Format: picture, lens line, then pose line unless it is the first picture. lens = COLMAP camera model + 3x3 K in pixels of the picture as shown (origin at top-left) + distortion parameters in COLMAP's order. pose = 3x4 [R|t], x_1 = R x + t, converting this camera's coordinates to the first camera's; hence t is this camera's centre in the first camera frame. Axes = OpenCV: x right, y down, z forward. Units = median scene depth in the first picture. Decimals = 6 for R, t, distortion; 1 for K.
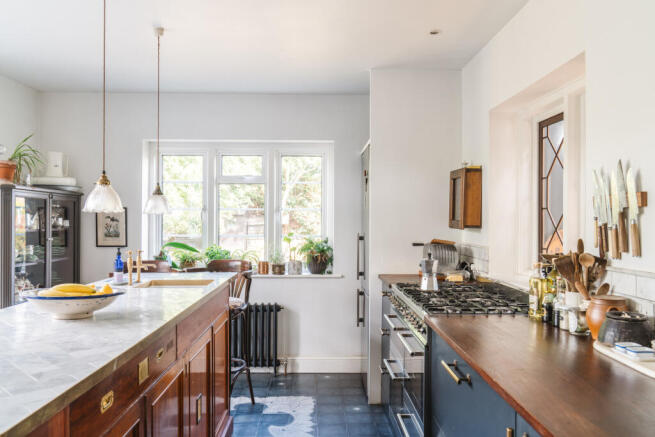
lens RADIAL K [[549.4, 0, 327.5], [0, 549.4, 218.5], [0, 0, 1]] dist [0.002778, 0.000608]
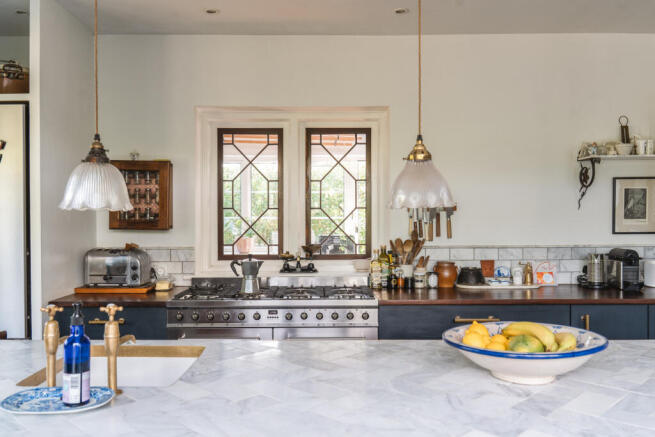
lens RADIAL K [[549.4, 0, 327.5], [0, 549.4, 218.5], [0, 0, 1]] dist [0.002778, 0.000608]
pose [[0.009764, -0.007031, 0.999928, -0.733836], [0.004051, 0.999967, 0.006992, -0.004442], [-0.999944, 0.003982, 0.009792, 0.828105]]
